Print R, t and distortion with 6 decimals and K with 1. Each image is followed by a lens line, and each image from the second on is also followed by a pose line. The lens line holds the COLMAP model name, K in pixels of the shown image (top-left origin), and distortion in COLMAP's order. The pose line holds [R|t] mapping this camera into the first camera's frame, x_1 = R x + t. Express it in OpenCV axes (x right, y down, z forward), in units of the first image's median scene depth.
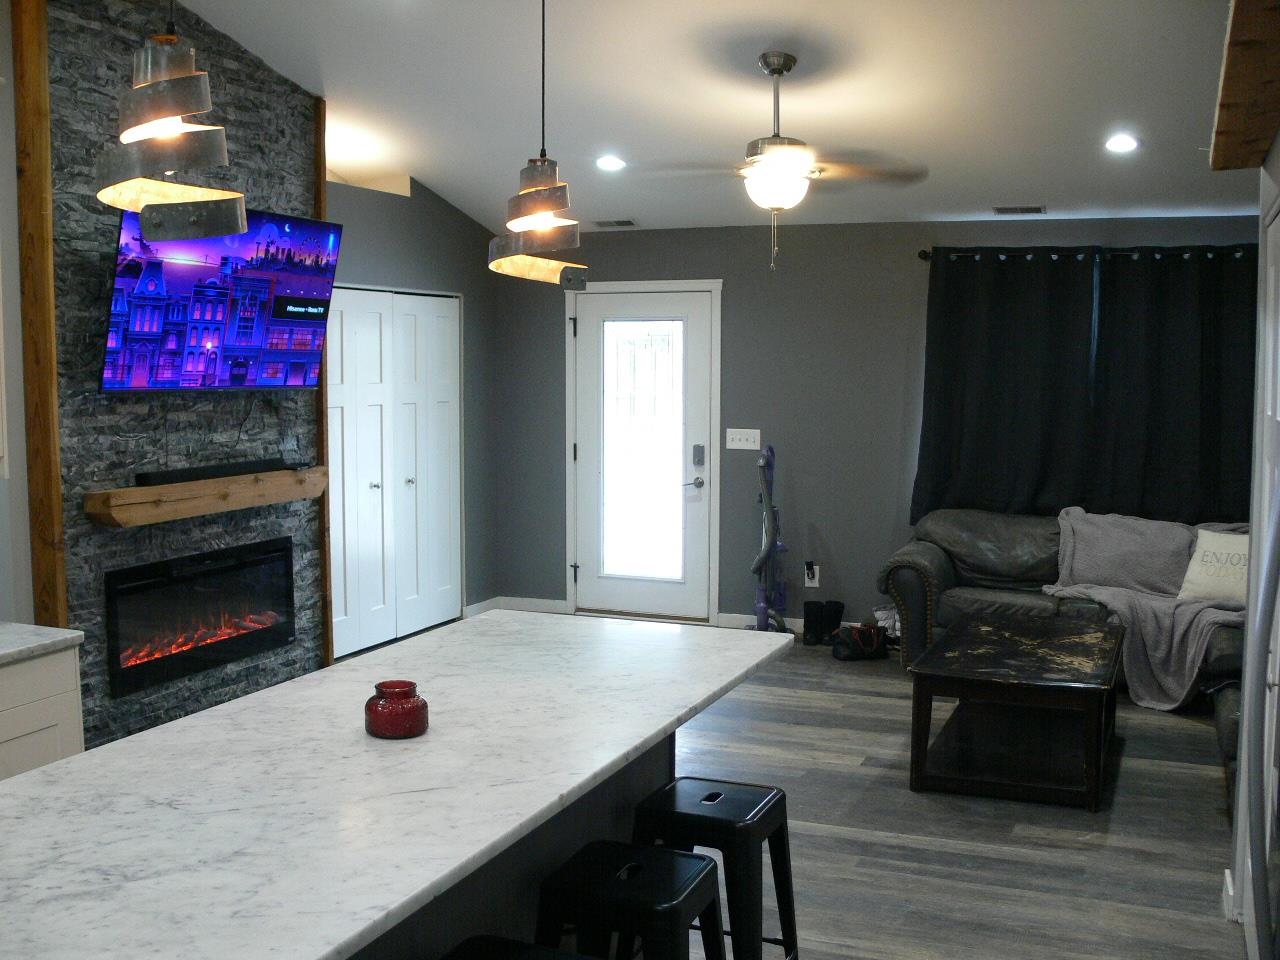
lens RADIAL K [[1328.2, 0, 638.1], [0, 1328.2, 482.7], [0, 0, 1]] dist [-0.113308, 0.000000]
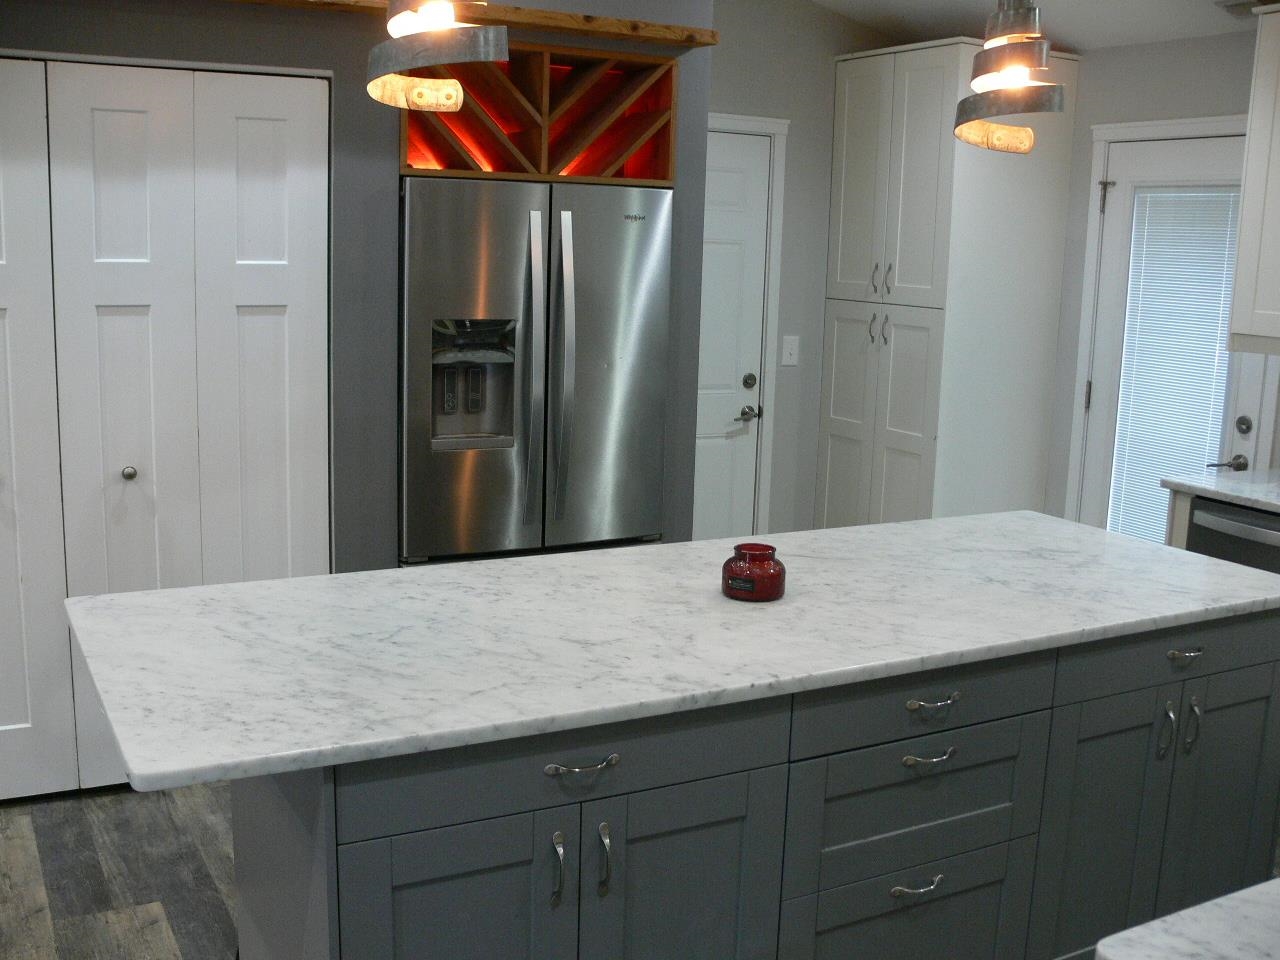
lens RADIAL K [[1328.2, 0, 637.8], [0, 1328.2, 480.5], [0, 0, 1]] dist [-0.113308, 0.000000]
pose [[-0.780512, -0.143027, 0.608559, -0.684791], [0.016341, 0.968475, 0.248575, -0.139545], [-0.624927, 0.203961, -0.753569, 1.722899]]
